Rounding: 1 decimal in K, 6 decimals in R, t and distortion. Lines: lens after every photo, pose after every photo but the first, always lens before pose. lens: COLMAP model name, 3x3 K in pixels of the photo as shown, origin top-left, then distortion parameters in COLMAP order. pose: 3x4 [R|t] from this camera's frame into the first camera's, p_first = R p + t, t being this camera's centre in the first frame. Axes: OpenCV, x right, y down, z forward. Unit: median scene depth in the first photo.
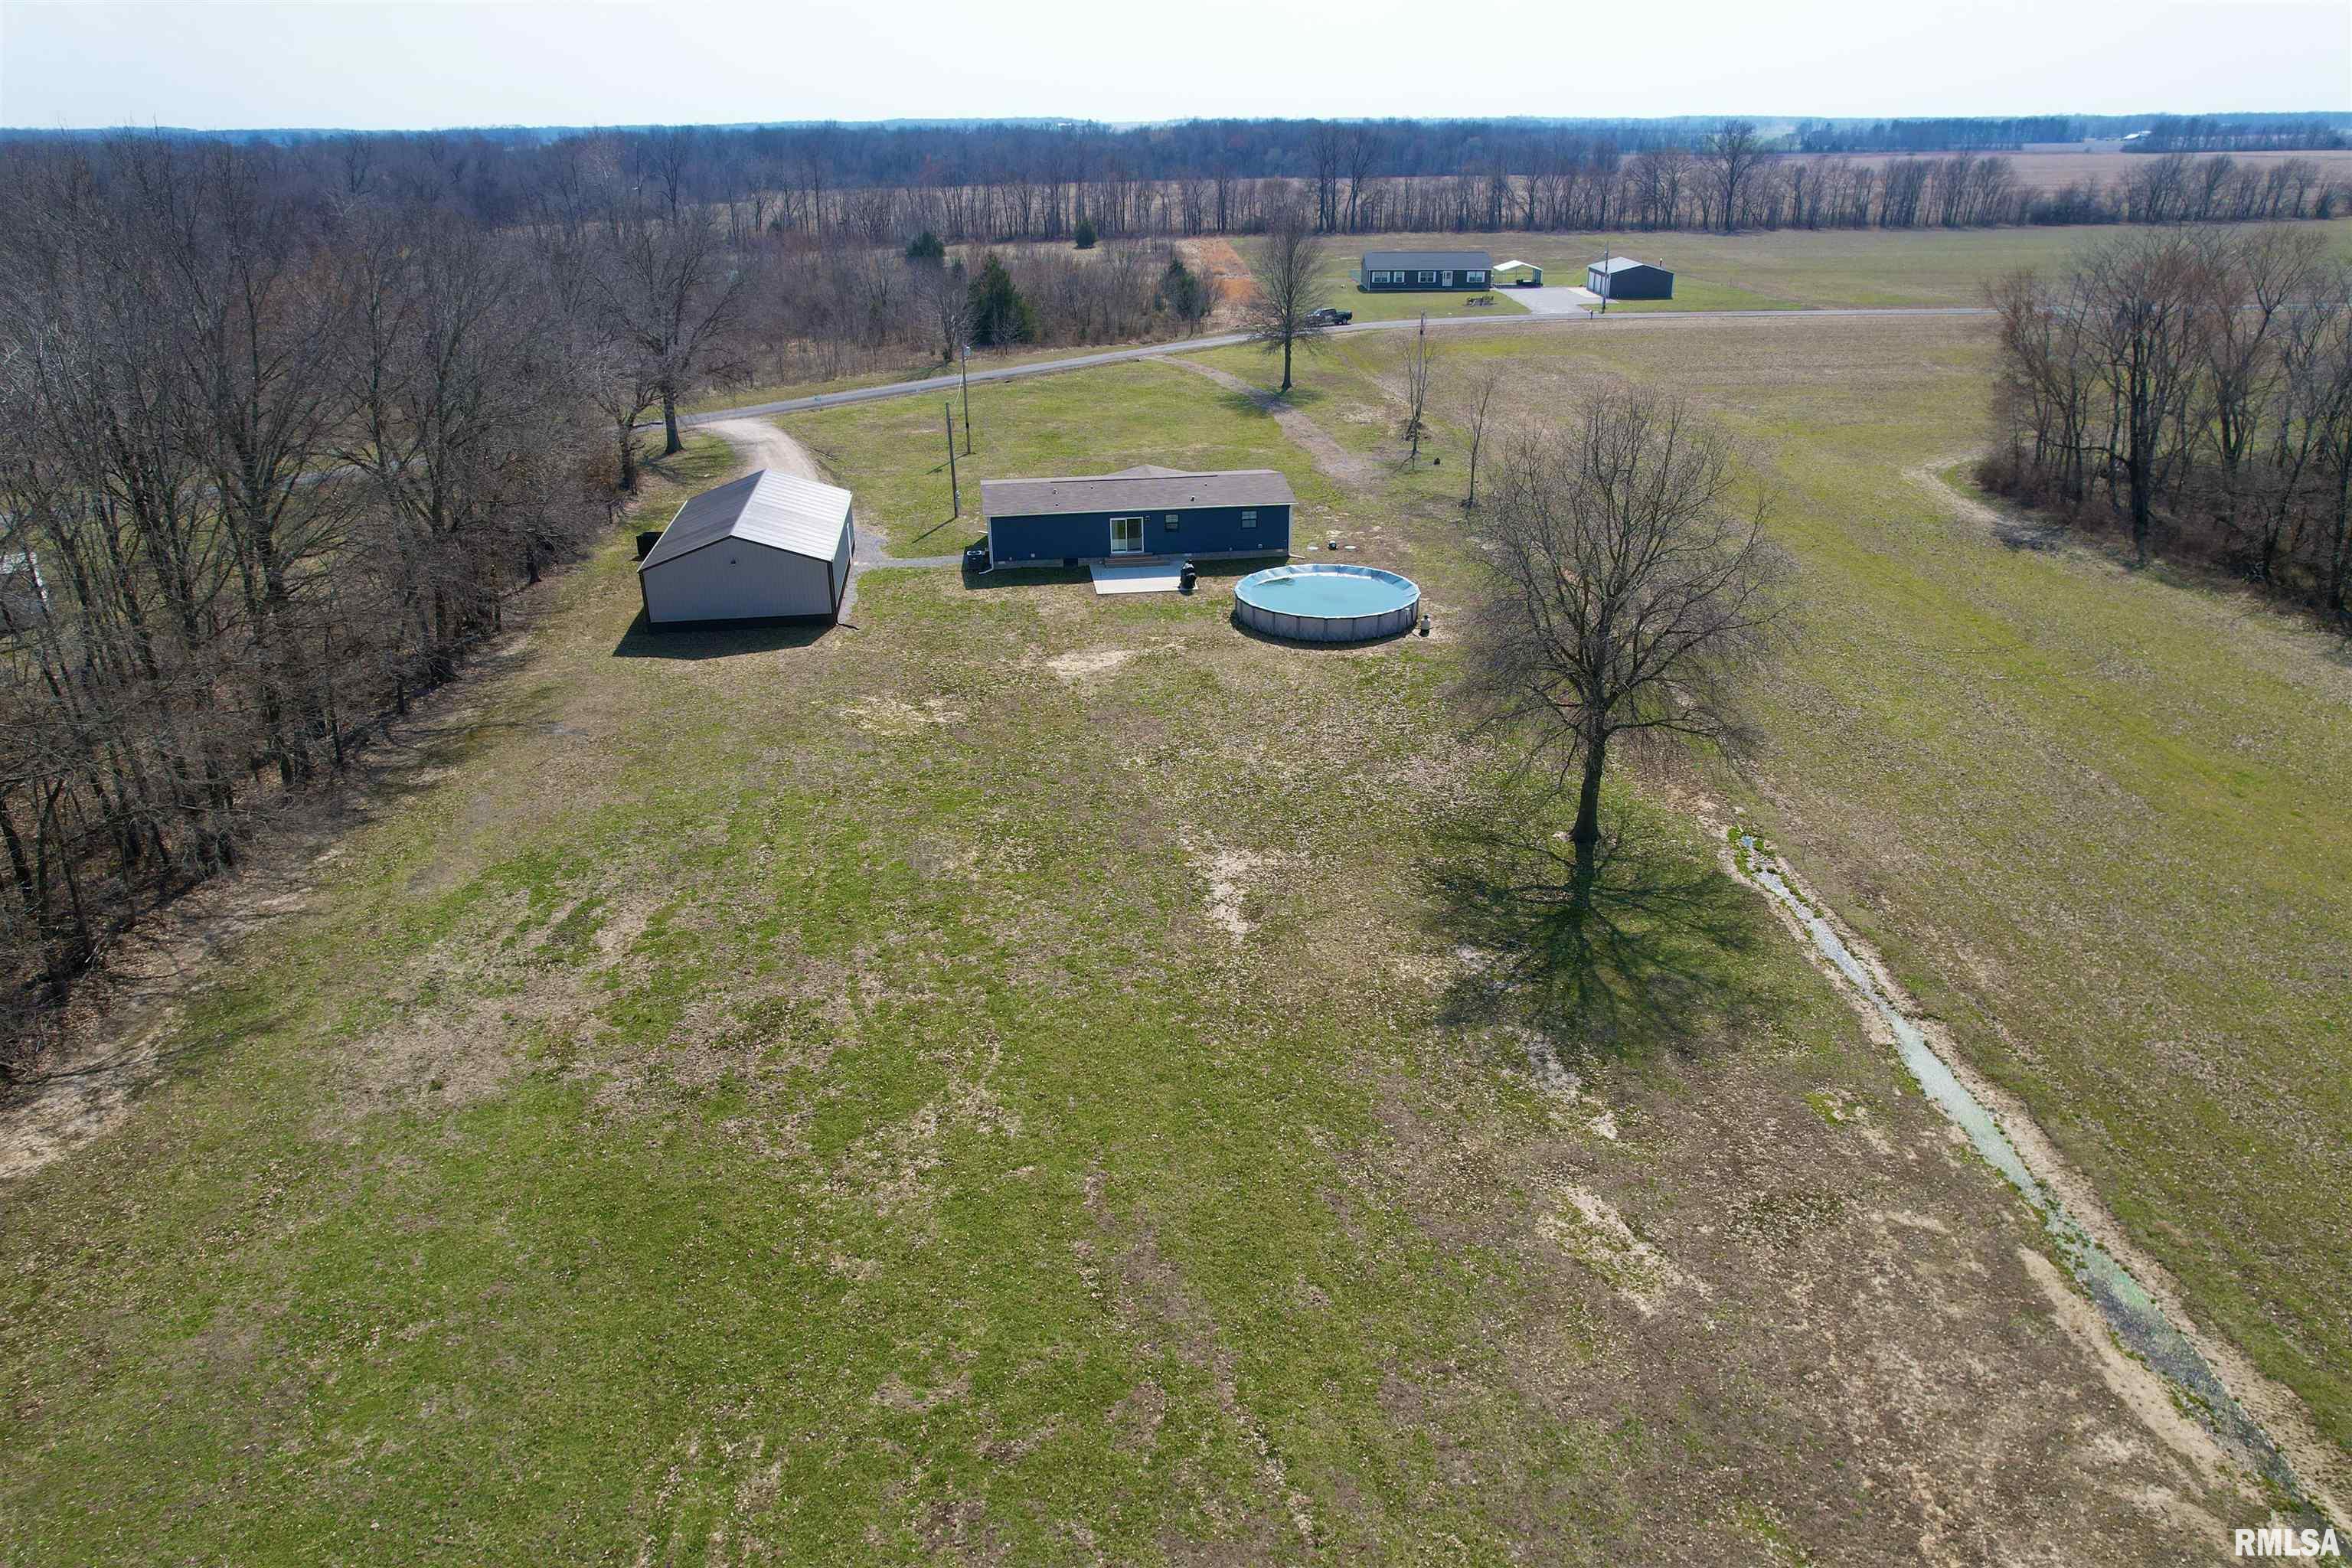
lens RADIAL K [[1512.0, 0, 1178.2], [0, 1512.0, 784.4], [0, 0, 1]] dist [-0.073479, 0.069072]
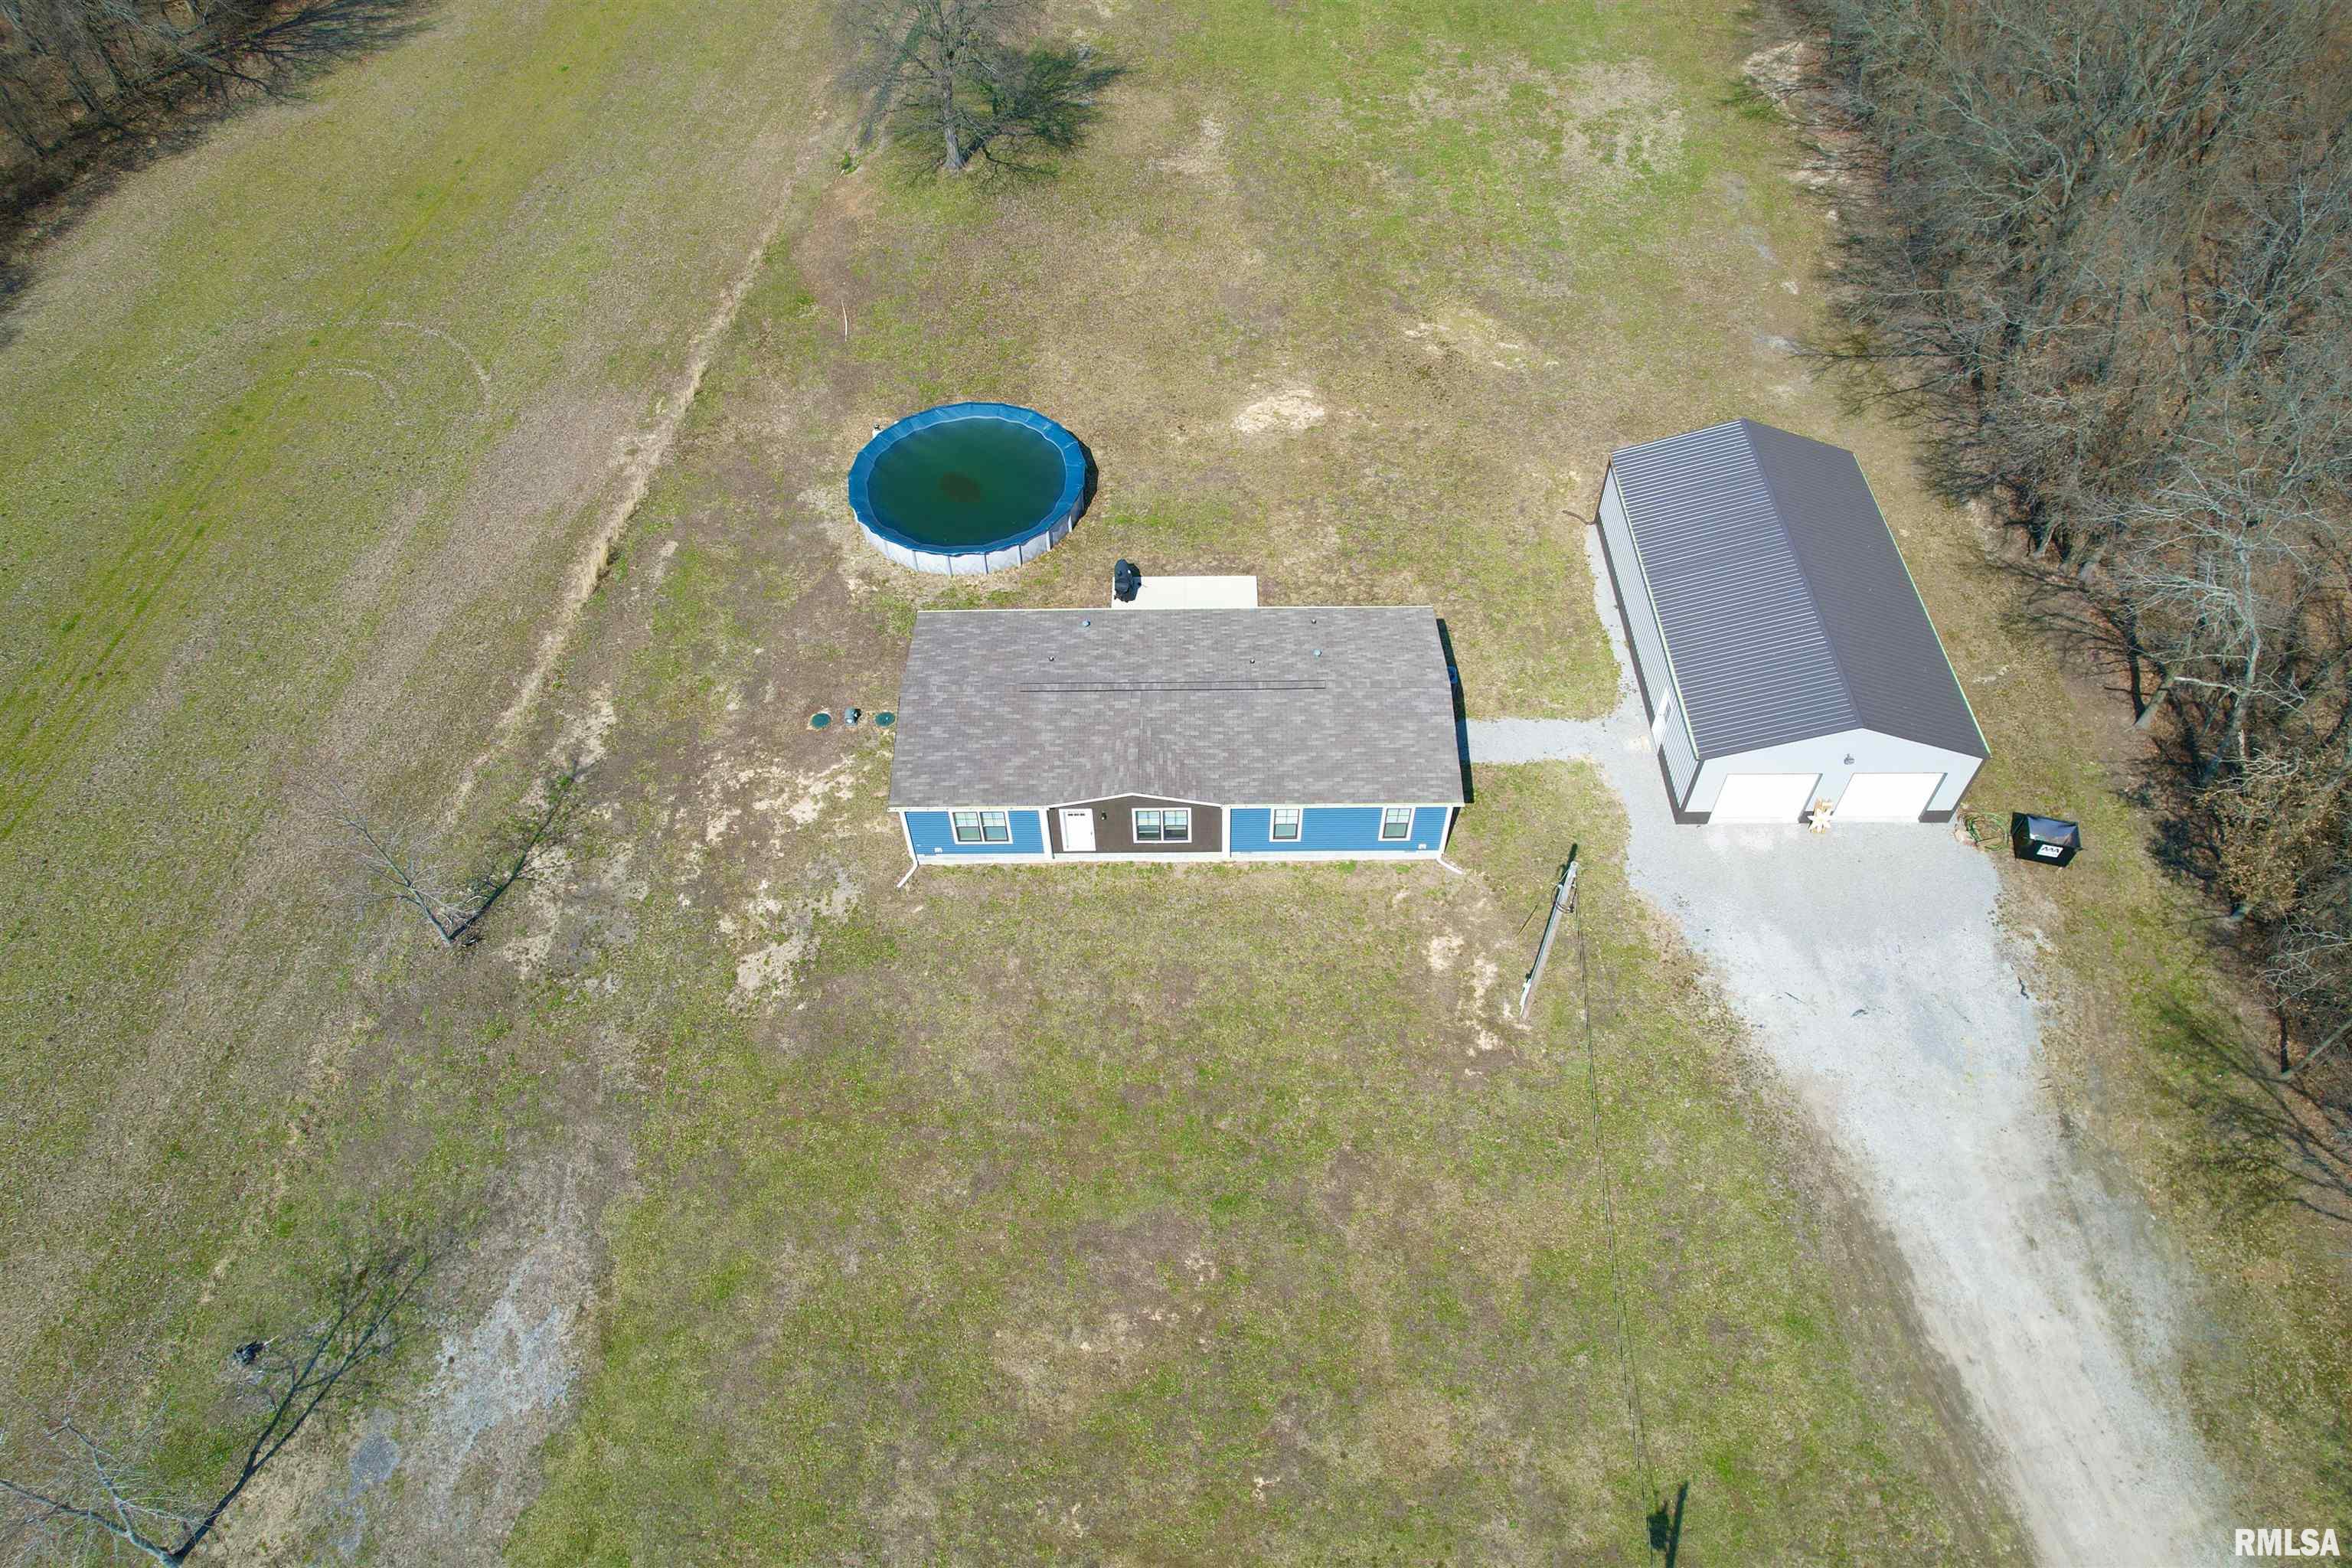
lens RADIAL K [[1500.0, 0, 1178.1], [0, 1500.0, 798.4], [0, 0, 1]] dist [-0.046124, 0.003263]
pose [[-0.990886, -0.091062, 0.099258, -0.049324], [0.071895, 0.265611, 0.961396, -0.399005], [-0.113910, 0.959770, -0.256643, 0.654936]]
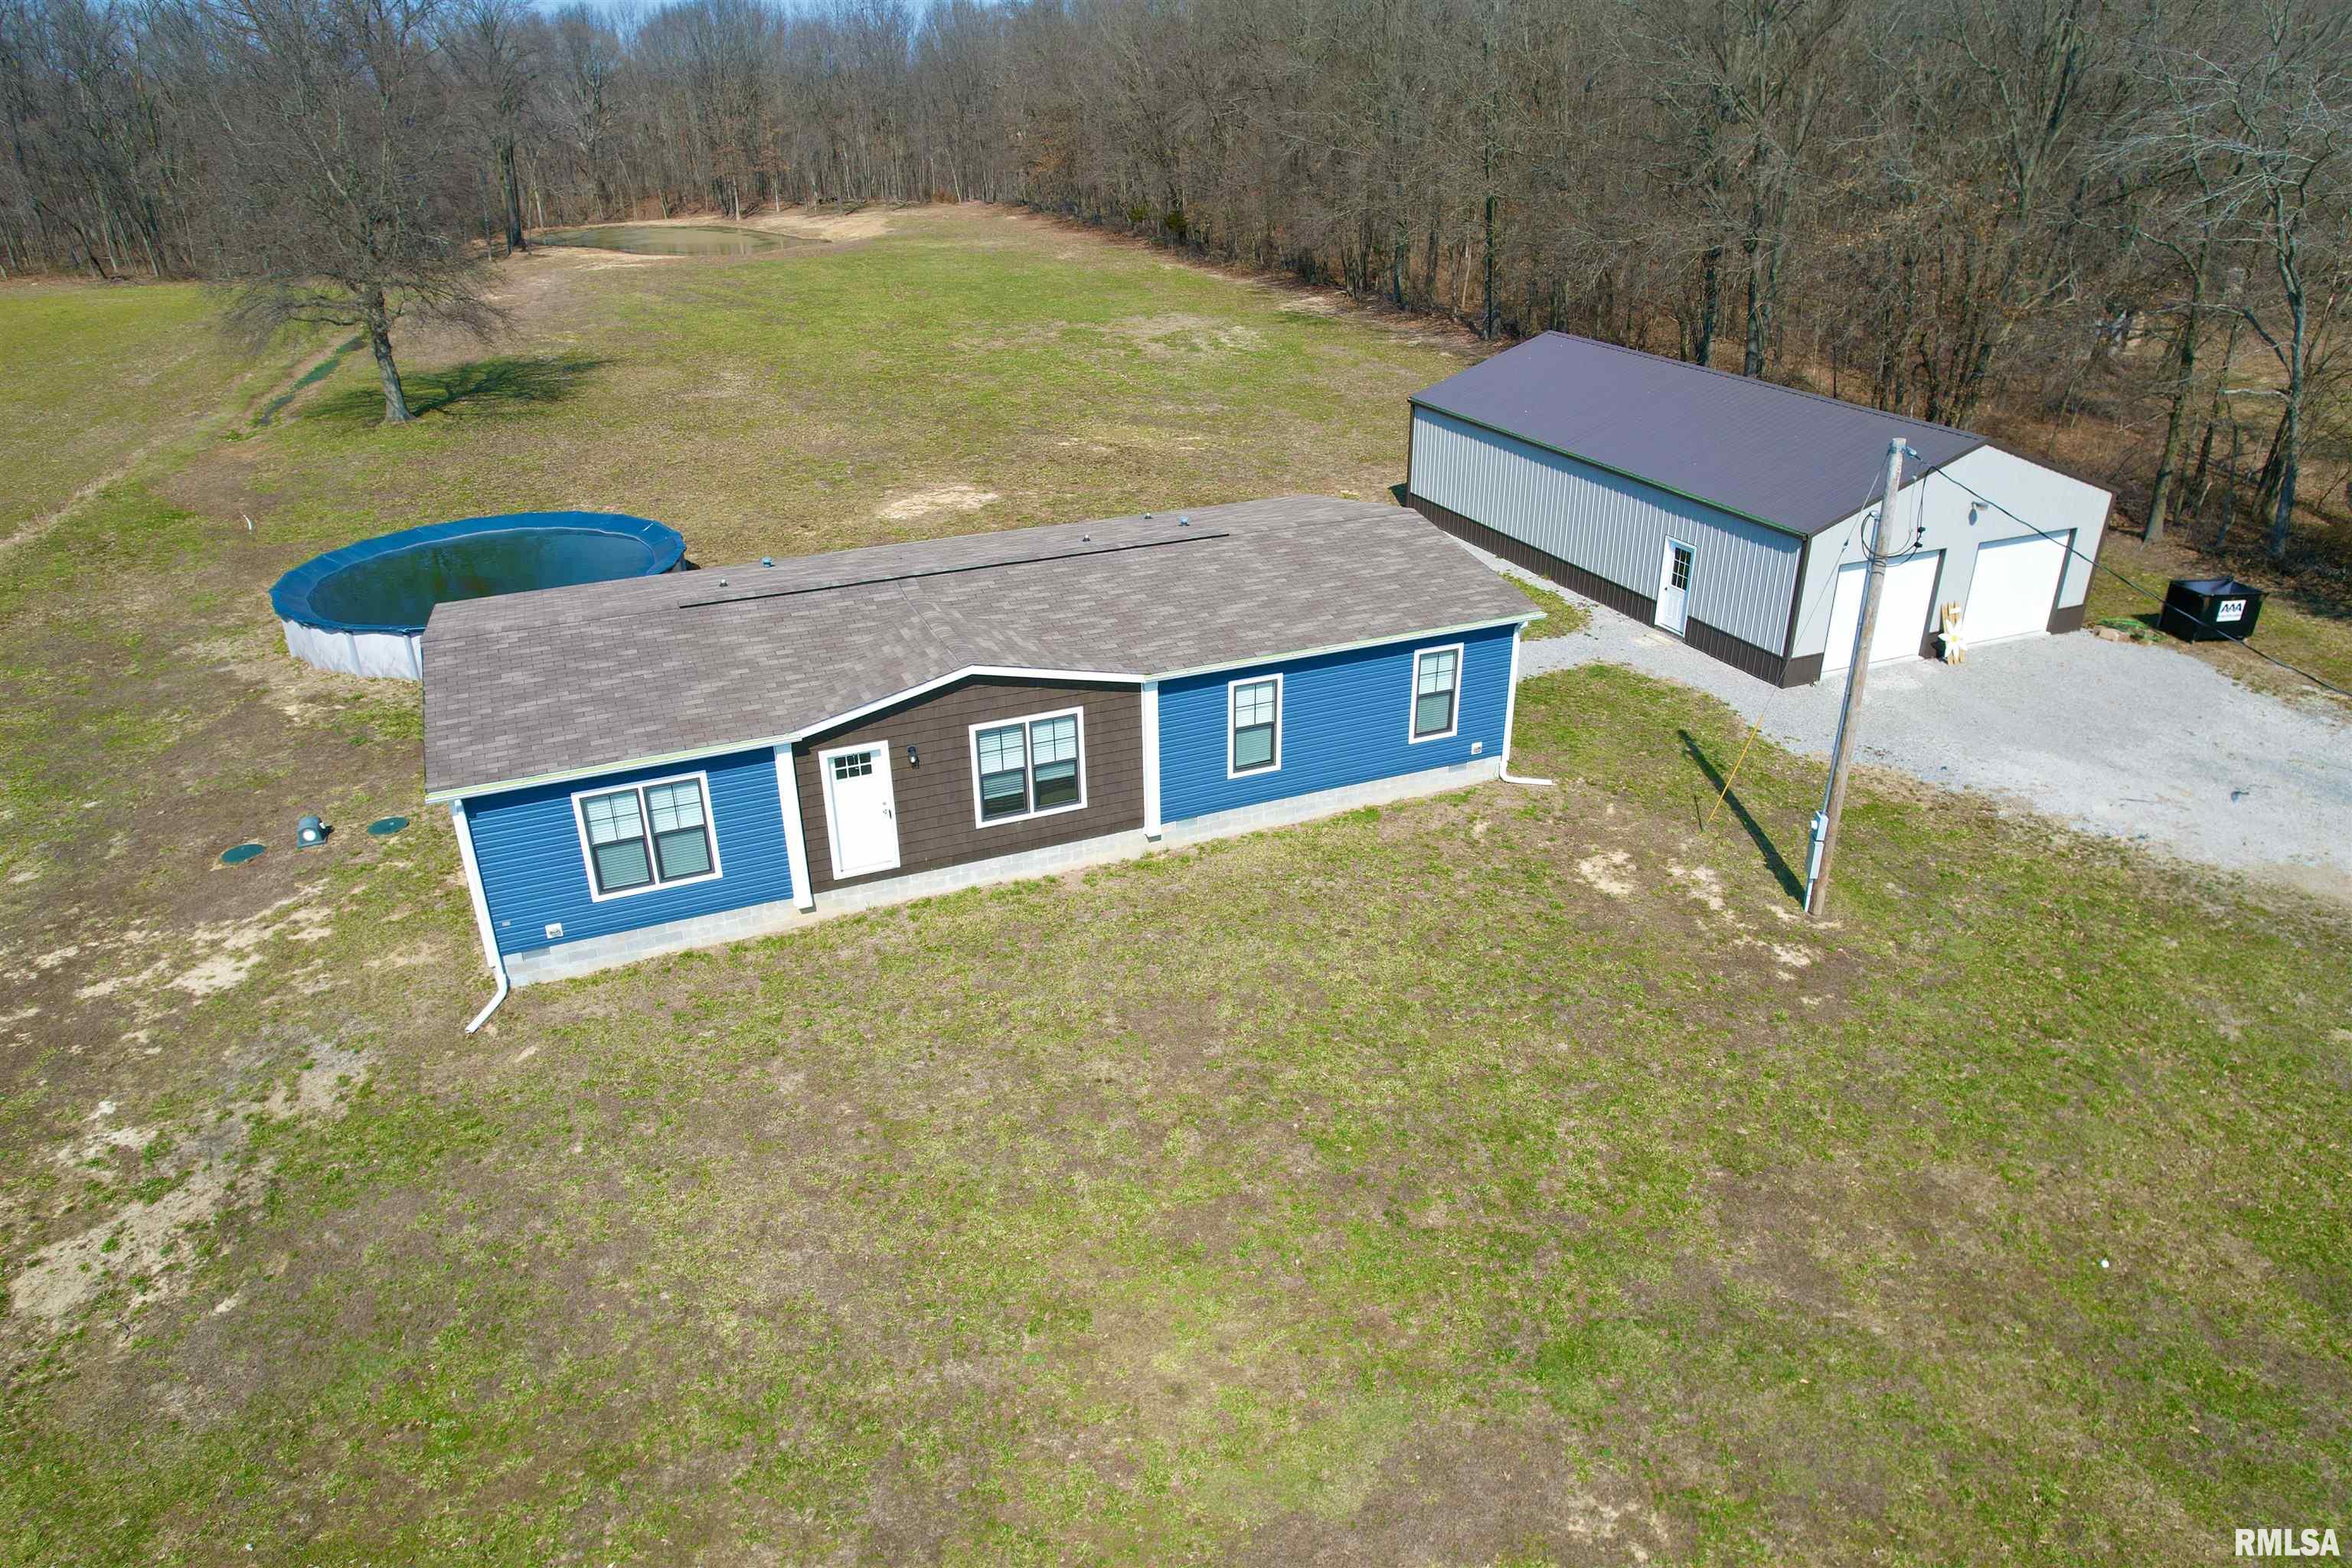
lens RADIAL K [[1499.5, 0, 1179.7], [0, 1499.5, 803.2], [0, 0, 1]] dist [-0.074857, 0.069578]
pose [[-0.962770, 0.132273, -0.235751, 0.003833], [-0.096216, 0.647318, 0.756123, -0.221575], [0.252621, 0.750655, -0.610492, 0.680040]]
